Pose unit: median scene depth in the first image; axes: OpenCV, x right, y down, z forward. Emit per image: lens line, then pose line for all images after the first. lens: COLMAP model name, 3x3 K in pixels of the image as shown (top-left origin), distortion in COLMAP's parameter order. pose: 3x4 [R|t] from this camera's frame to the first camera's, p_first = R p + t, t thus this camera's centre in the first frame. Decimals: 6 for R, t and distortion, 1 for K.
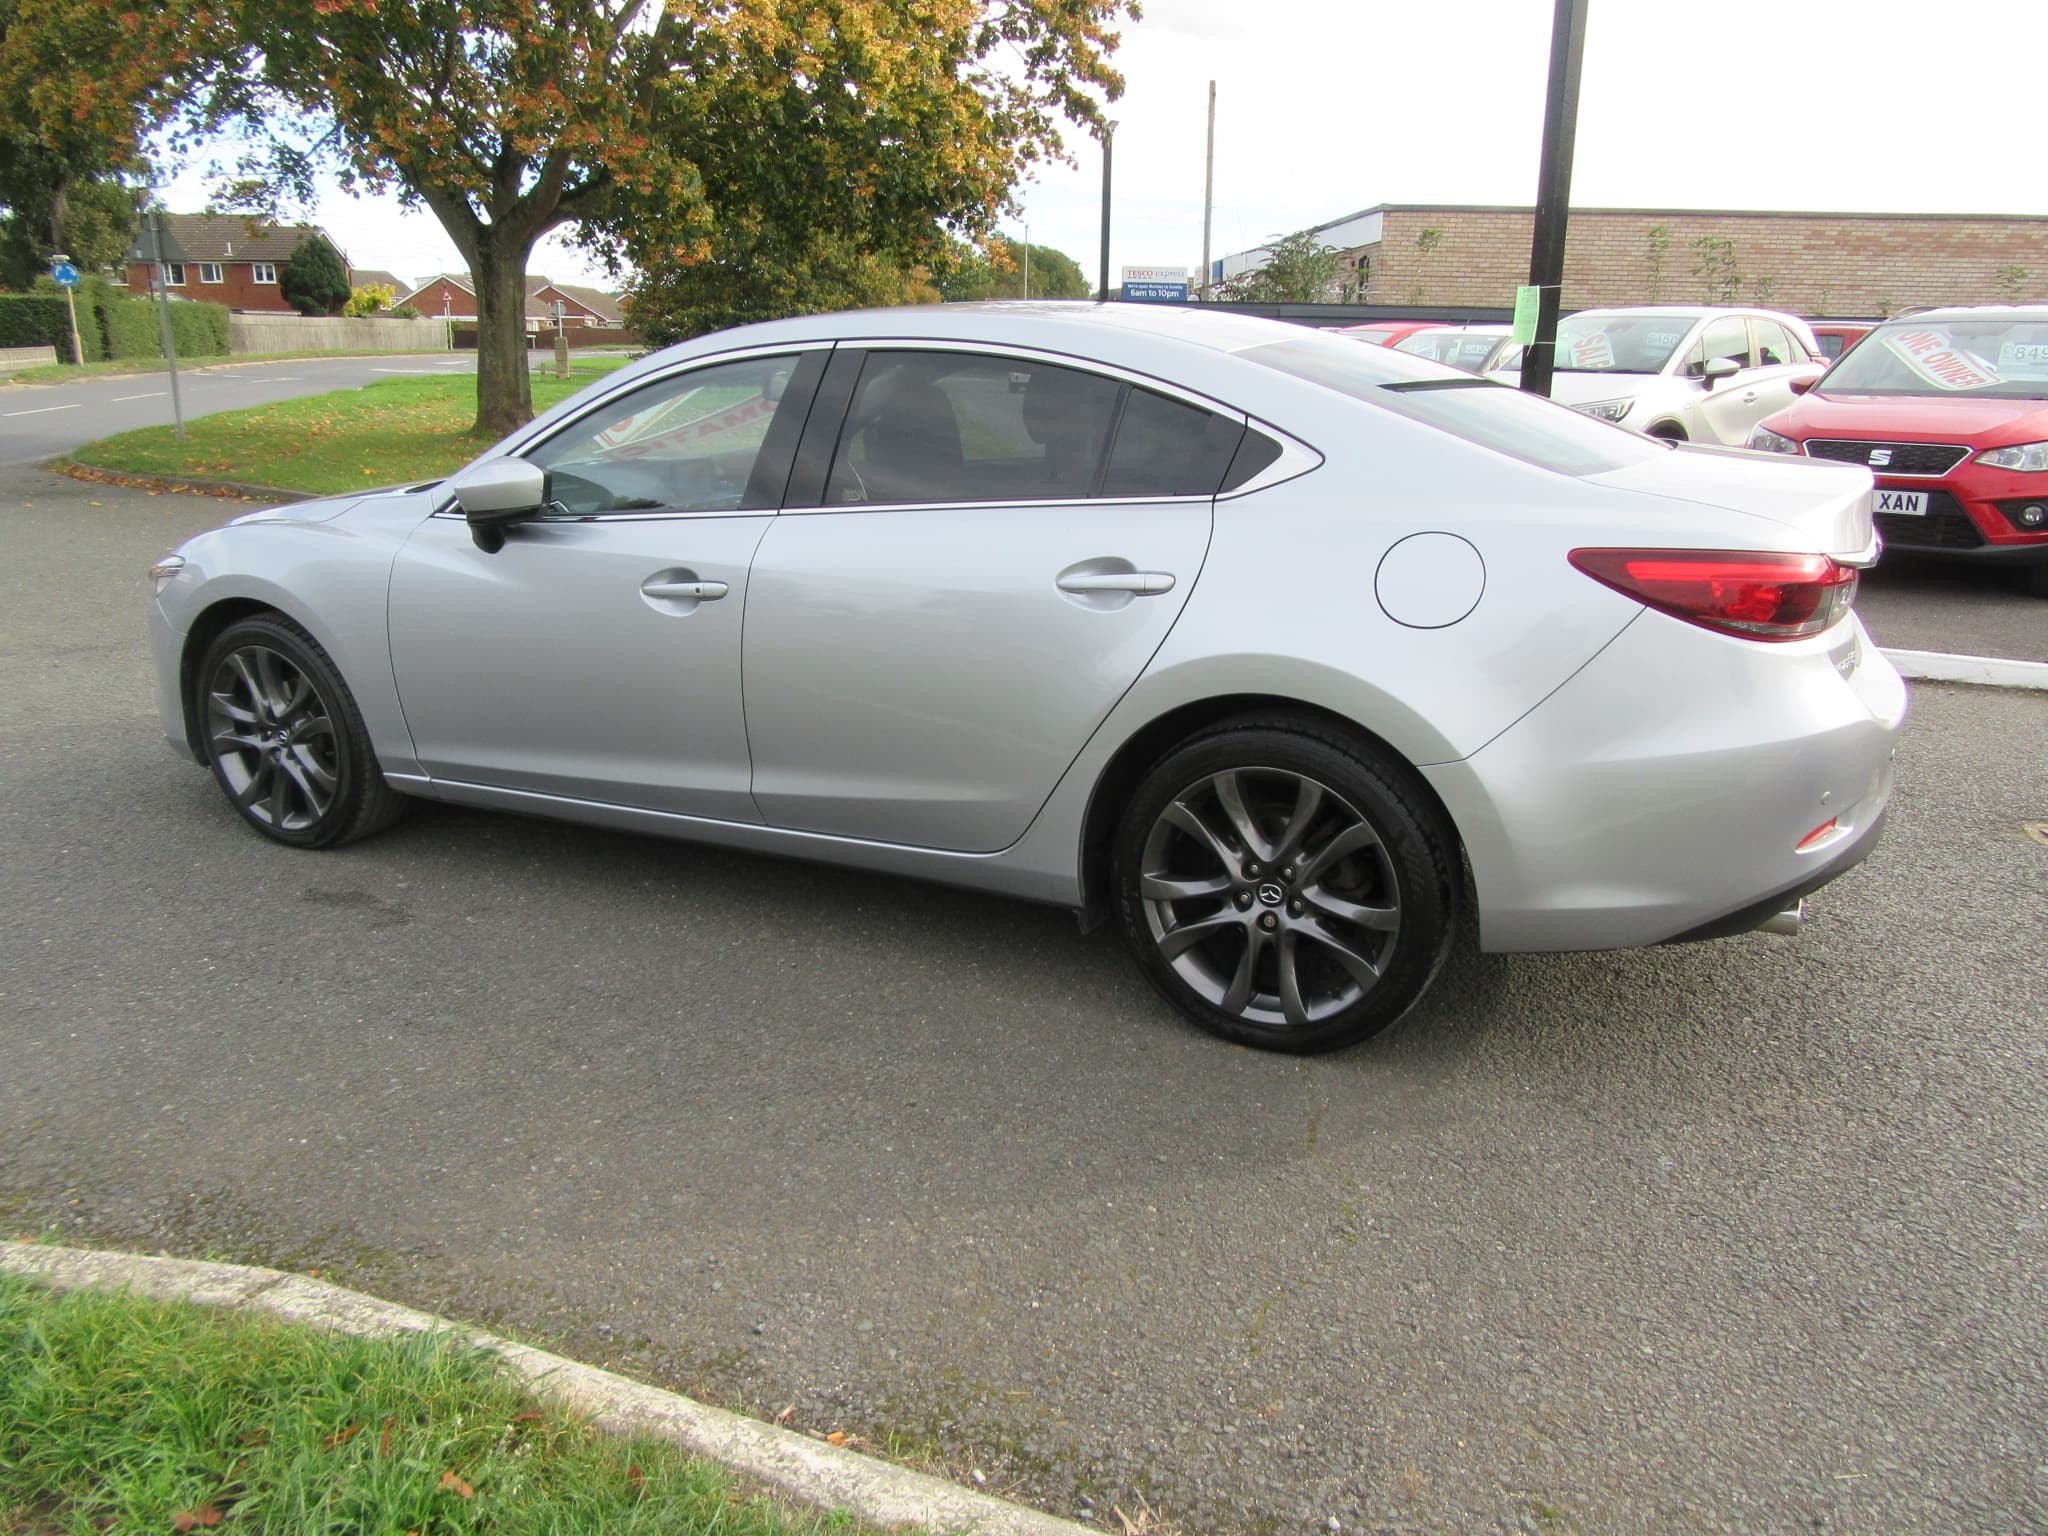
lens RADIAL K [[1507.2, 0, 1020.5], [0, 1507.2, 773.9], [0, 0, 1]] dist [-0.010364, 0.004358]
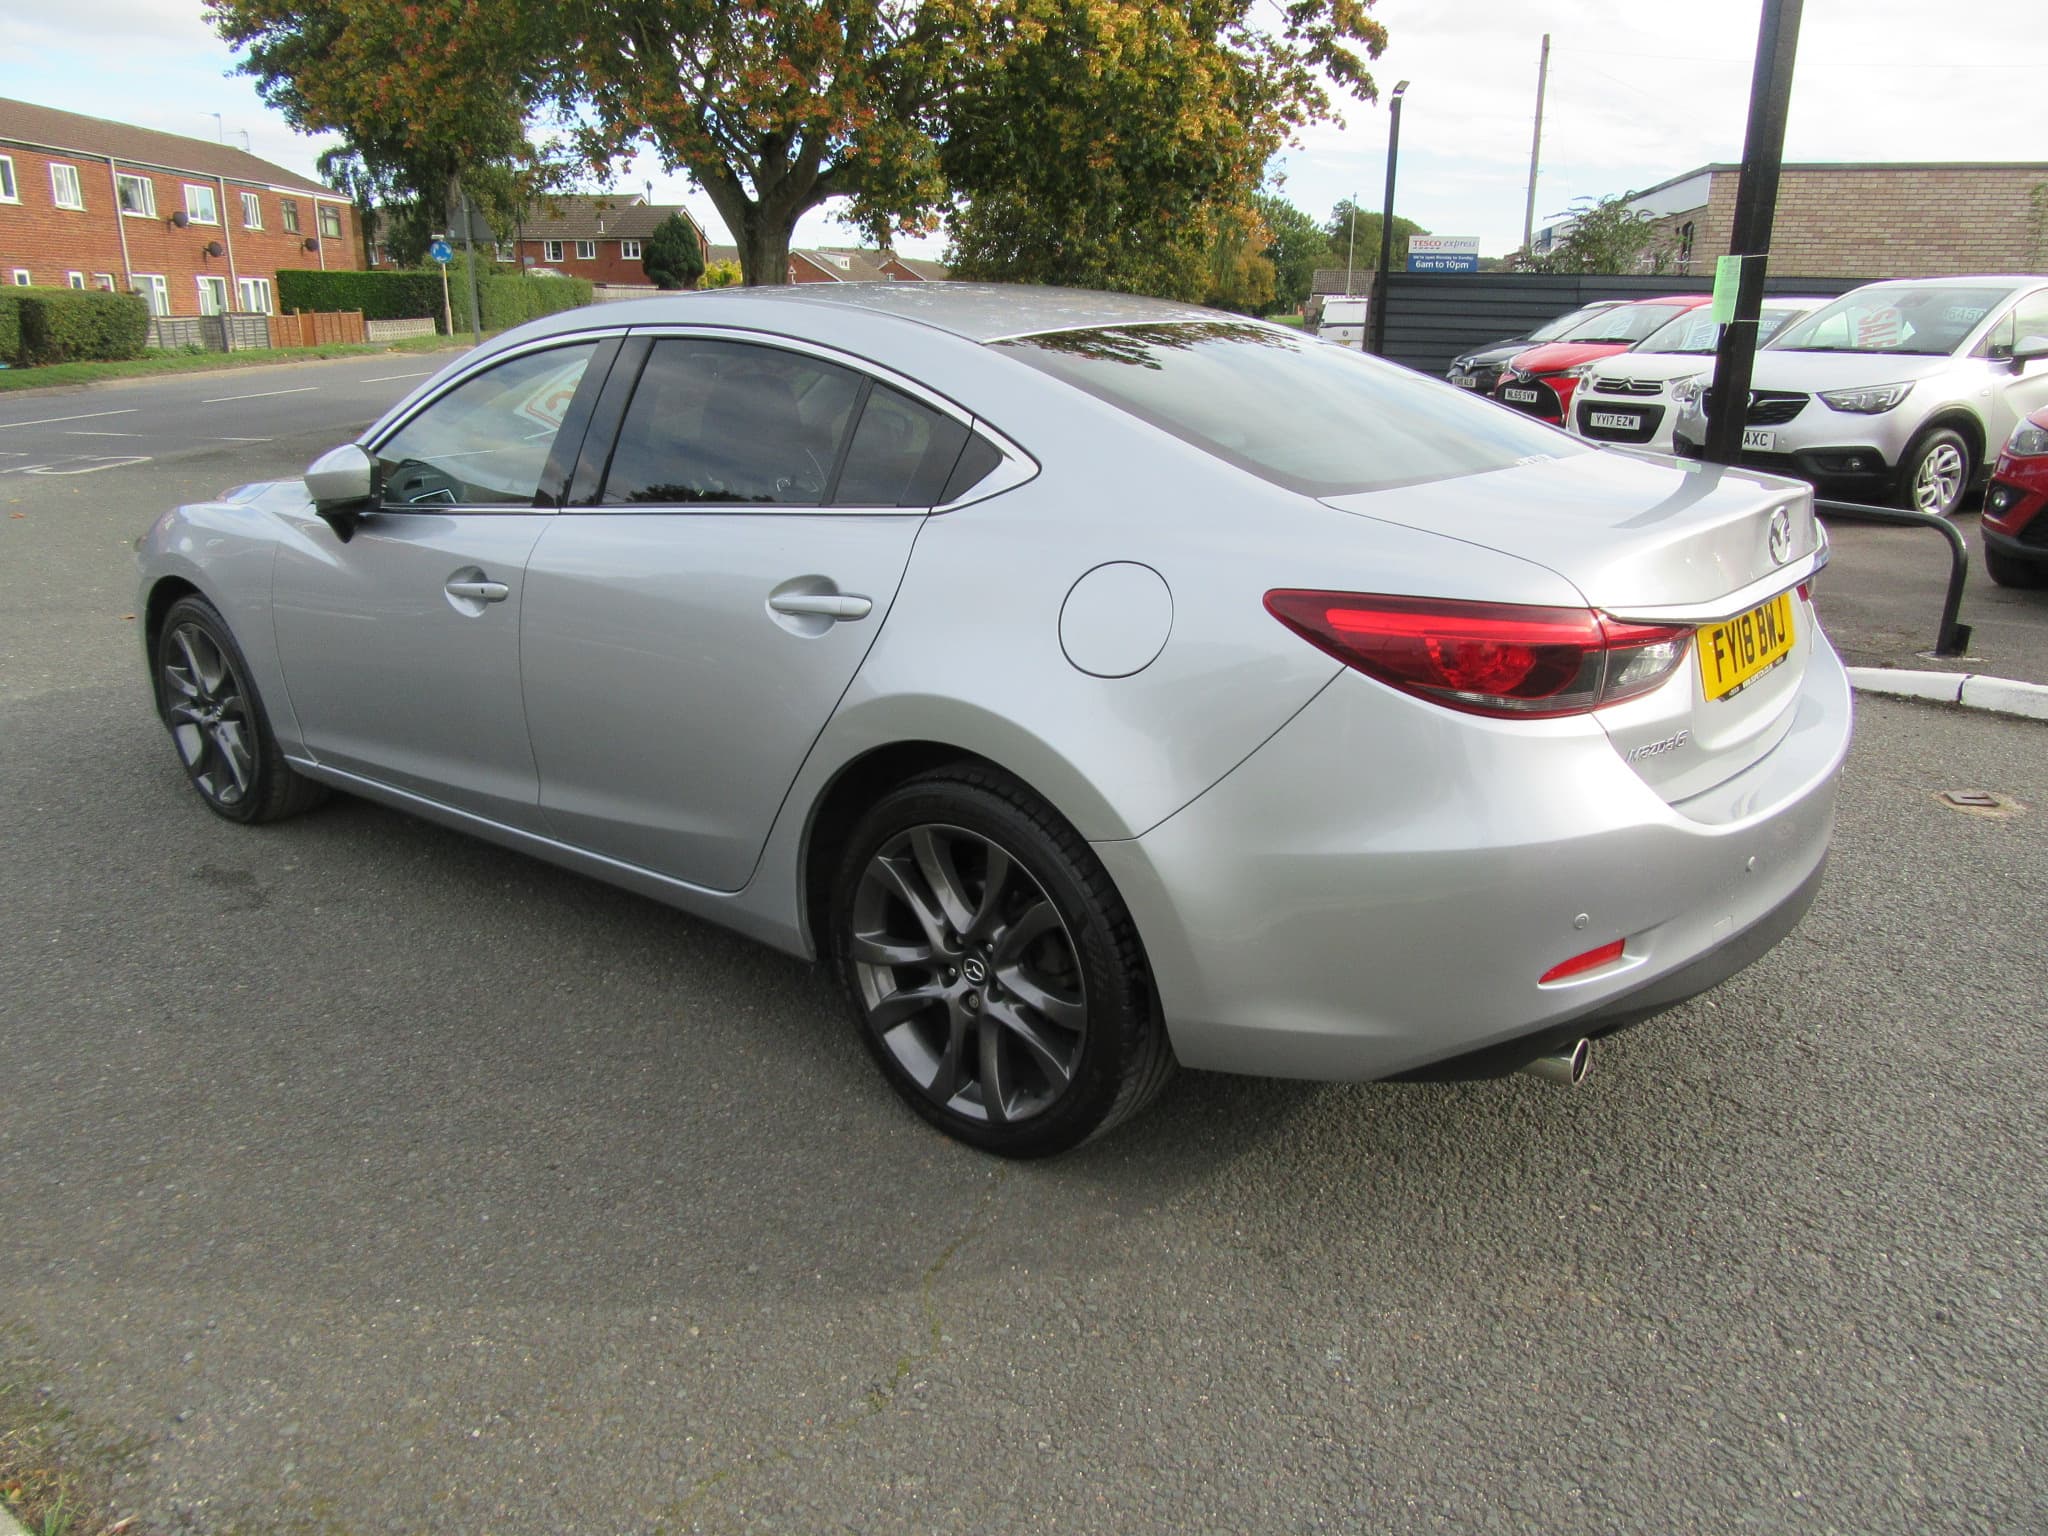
lens RADIAL K [[1507.2, 0, 1023.5], [0, 1507.2, 778.3], [0, 0, 1]] dist [-0.010364, 0.004358]
pose [[0.976475, 0.062531, -0.206364, 0.076388], [-0.058435, 0.997955, 0.025892, -0.011429], [0.207561, -0.013224, 0.978133, 0.033151]]
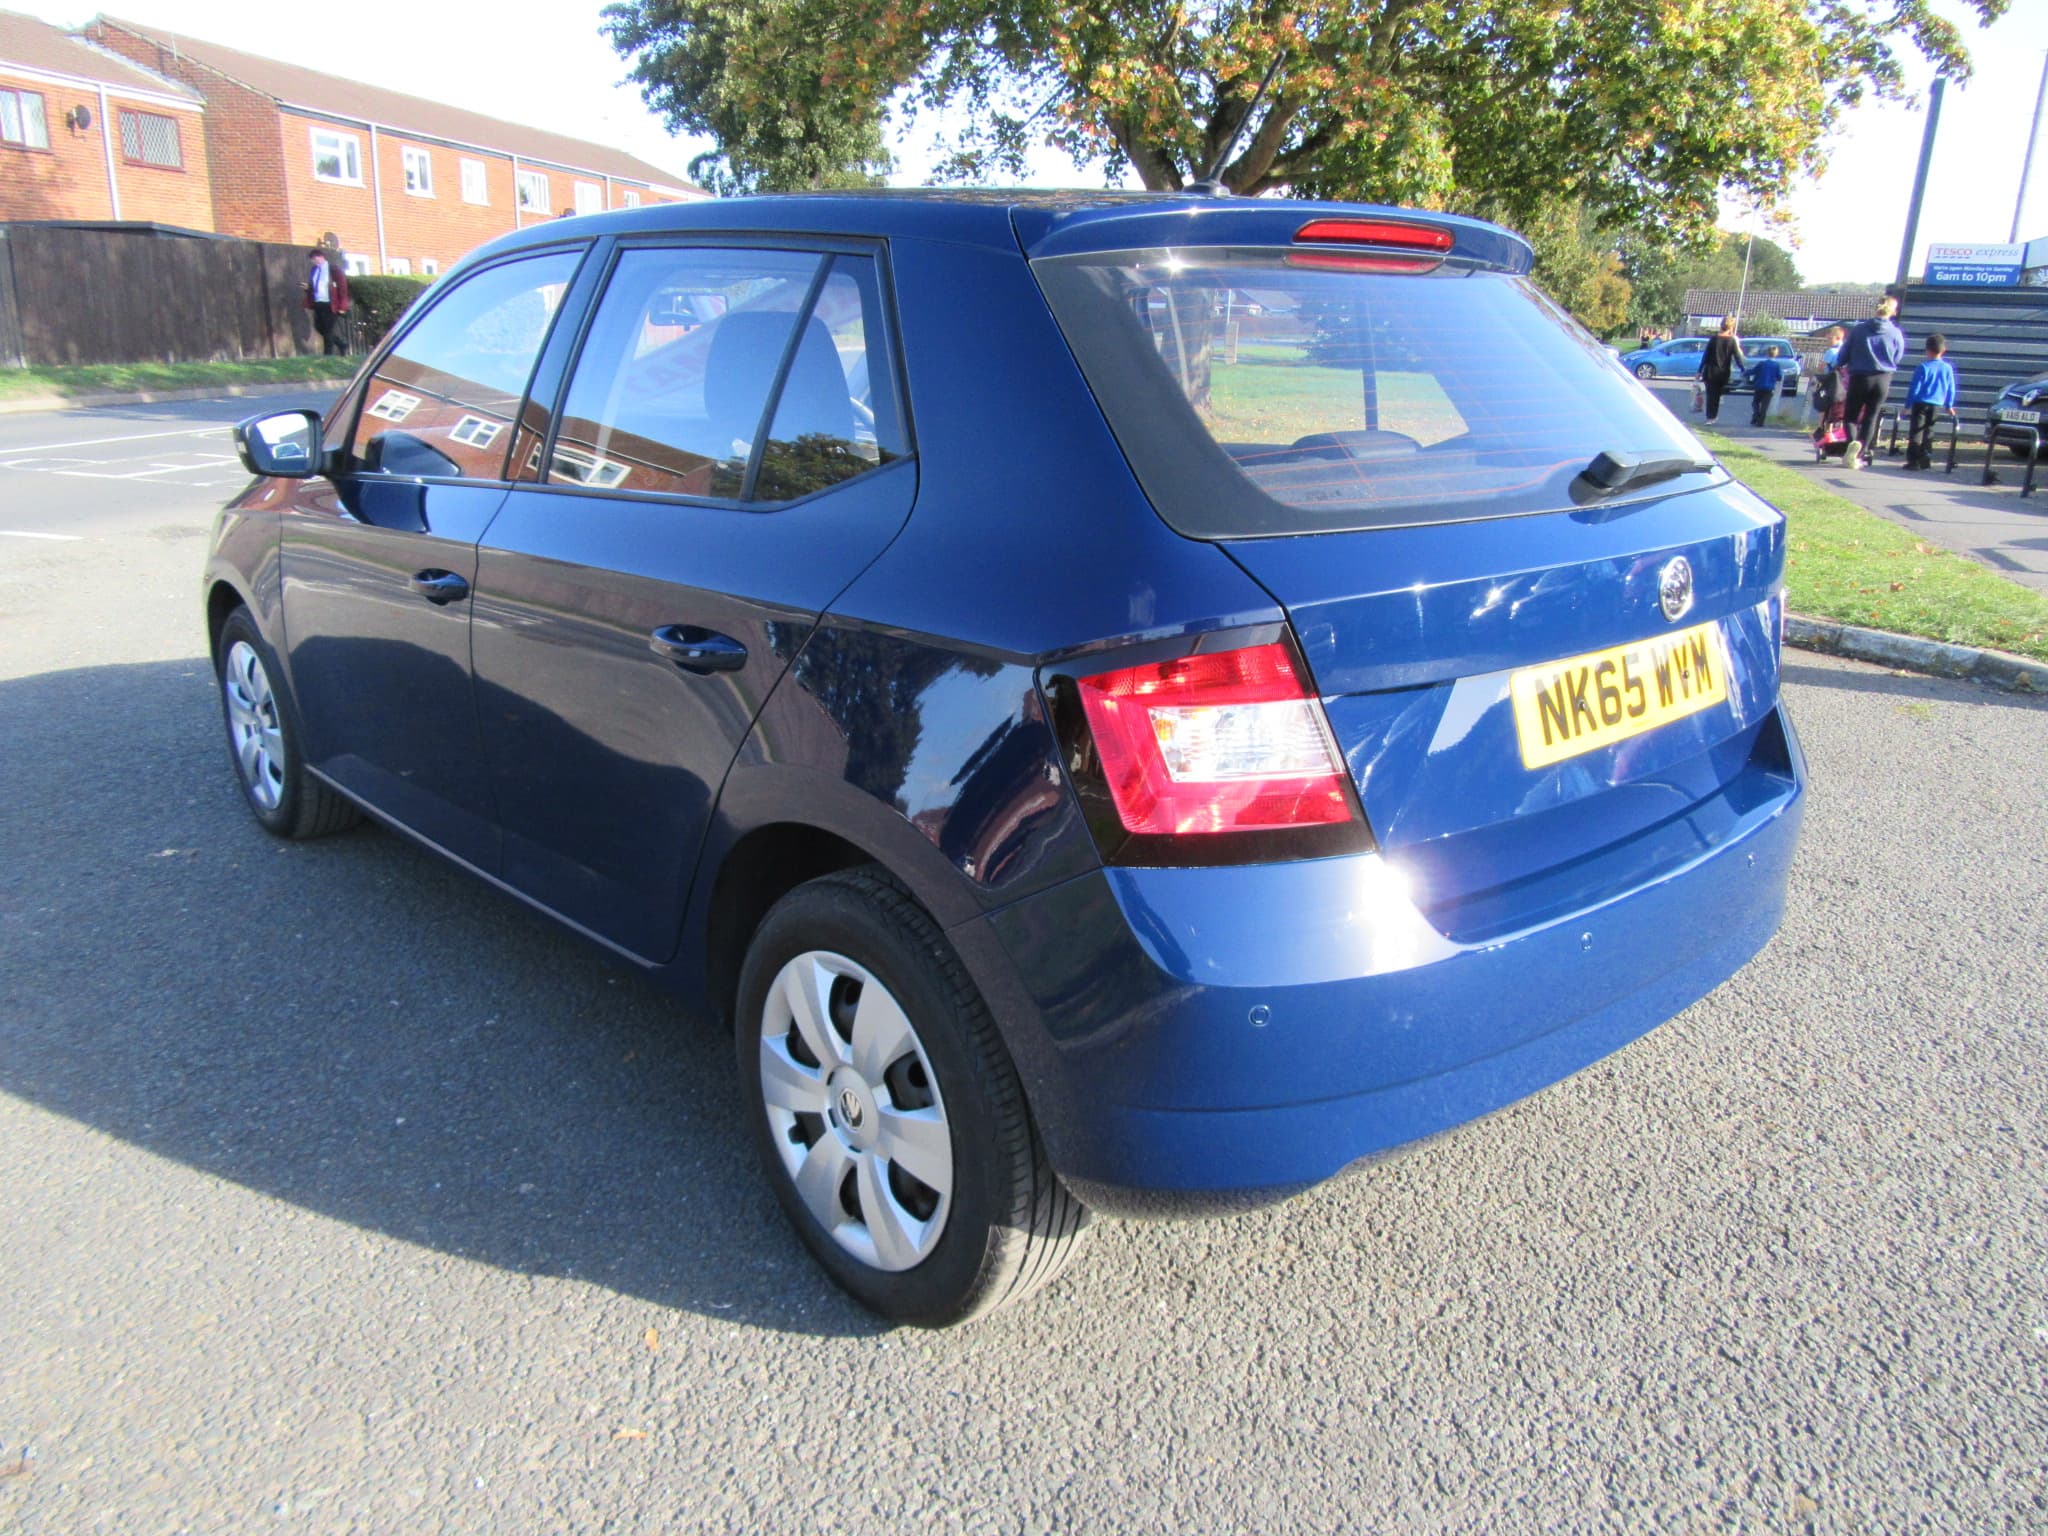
lens RADIAL K [[1507.2, 0, 1021.6], [0, 1507.2, 760.5], [0, 0, 1]] dist [-0.010364, 0.004358]
pose [[0.916602, 0.130617, -0.377862, -0.062303], [-0.131442, 0.991040, 0.023731, -0.025941], [0.377575, 0.027915, 0.925558, 0.123125]]
